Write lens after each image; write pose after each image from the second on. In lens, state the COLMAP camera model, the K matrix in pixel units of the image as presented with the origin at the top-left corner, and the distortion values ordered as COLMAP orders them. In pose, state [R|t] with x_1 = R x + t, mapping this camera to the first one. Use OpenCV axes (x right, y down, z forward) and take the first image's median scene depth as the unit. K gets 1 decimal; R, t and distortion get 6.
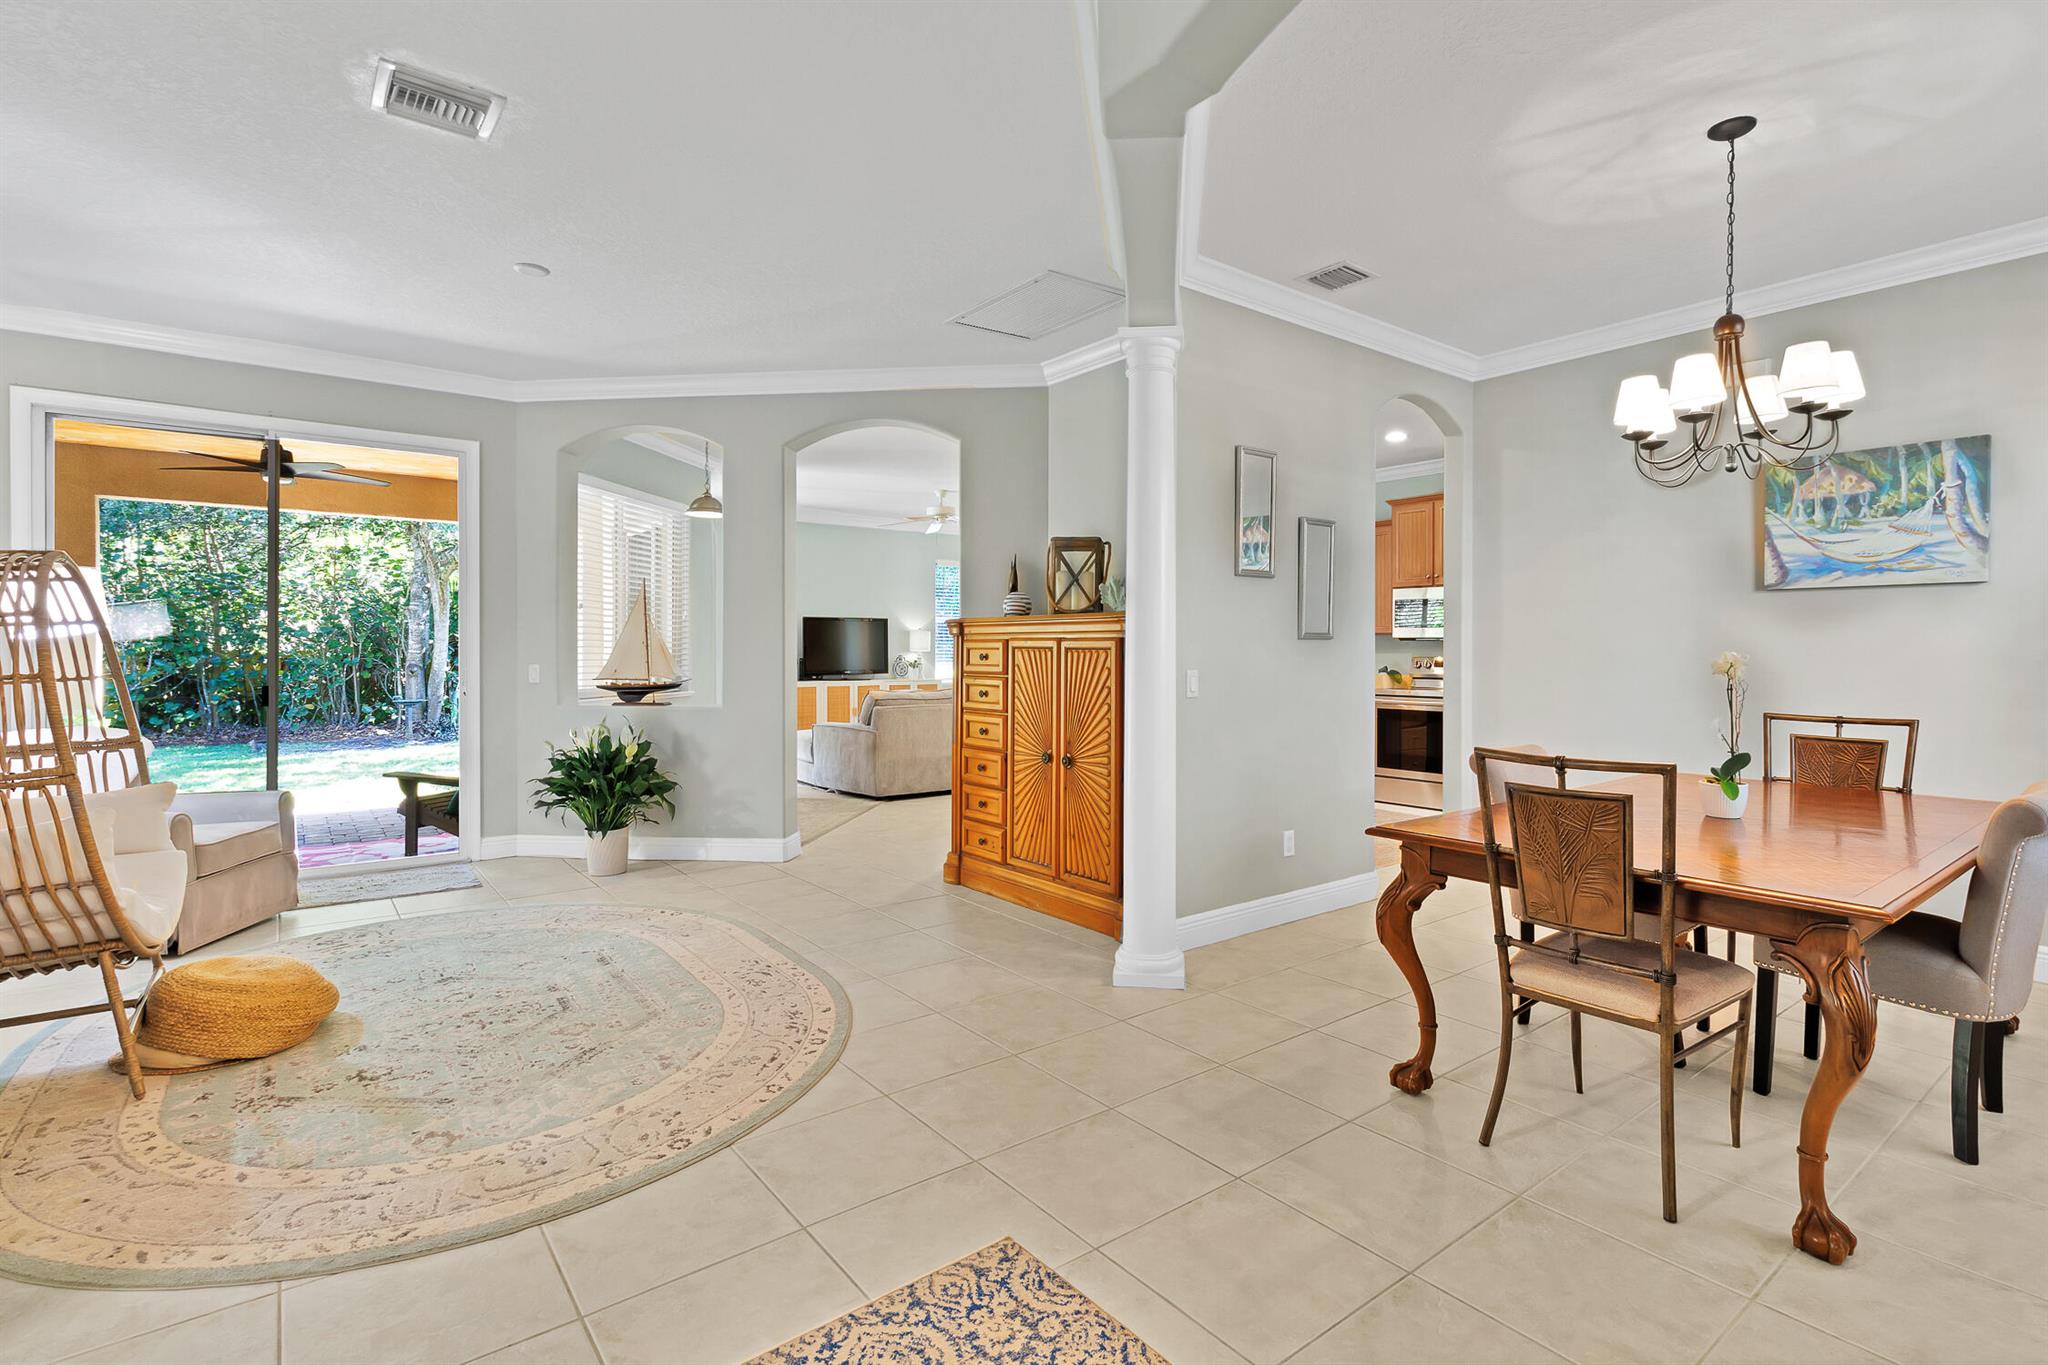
lens RADIAL K [[976.2, 0, 1039.3], [0, 976.2, 652.9], [0, 0, 1]] dist [0.005044, -0.000077]
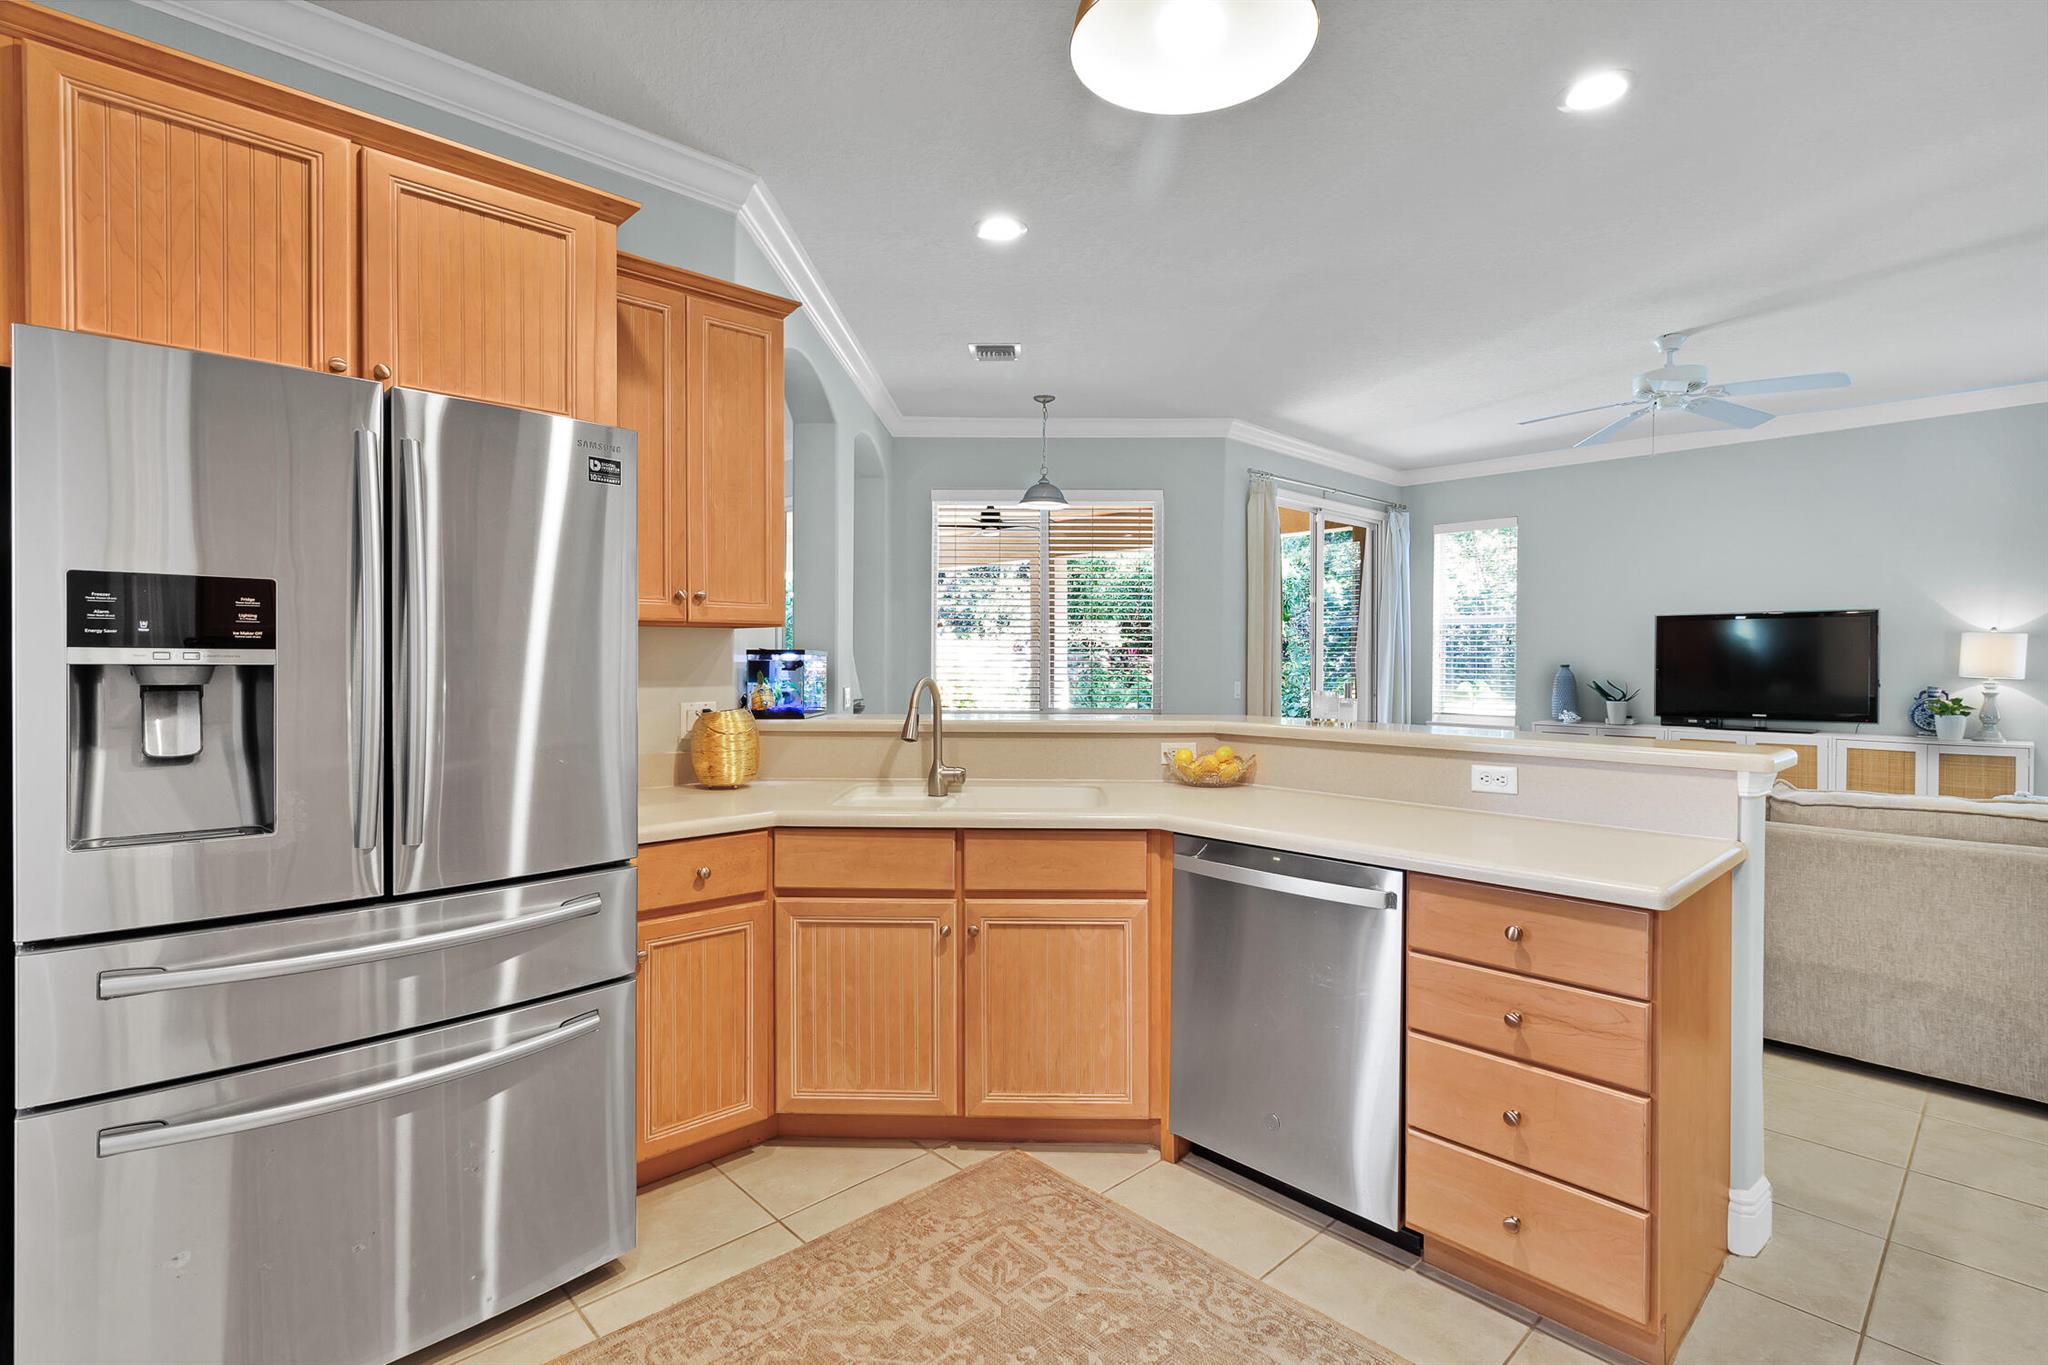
lens RADIAL K [[976.2, 0, 1020.0], [0, 976.2, 669.0], [0, 0, 1]] dist [0.005044, -0.000077]
pose [[0.102797, 0.007939, -0.994671, 0.849379], [-0.008840, 0.999936, 0.007067, -0.019290], [0.994663, 0.008066, 0.102861, 1.654055]]
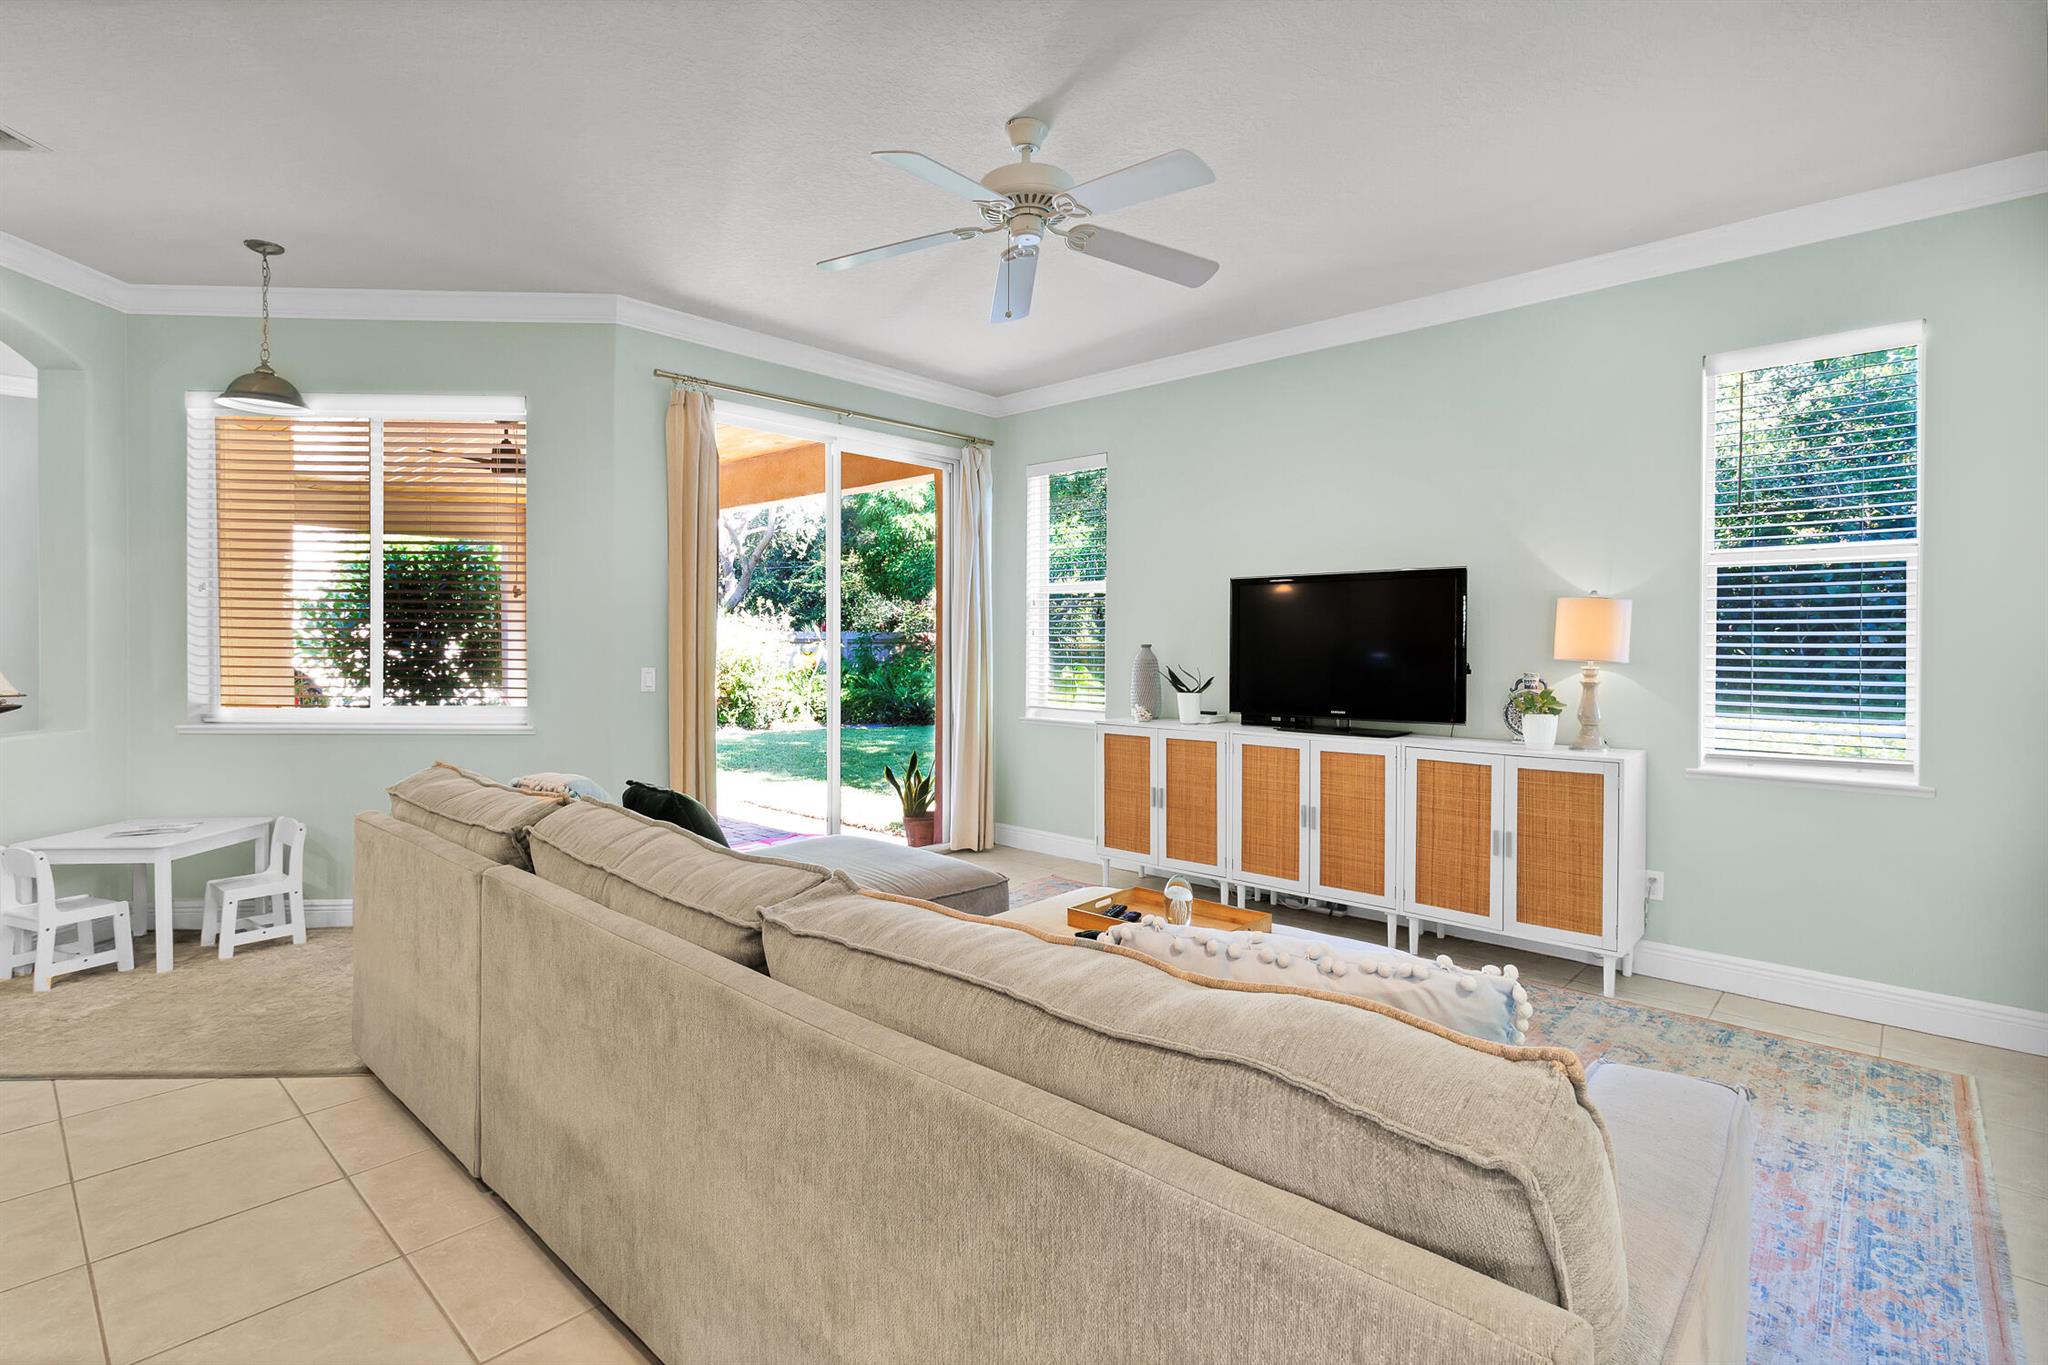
lens RADIAL K [[976.2, 0, 1019.6], [0, 976.2, 651.9], [0, 0, 1]] dist [0.005044, -0.000077]
pose [[0.158369, 0.008159, -0.987346, 0.491869], [-0.008582, 0.999939, 0.006887, -0.020256], [0.987343, 0.007383, 0.158430, 2.437392]]
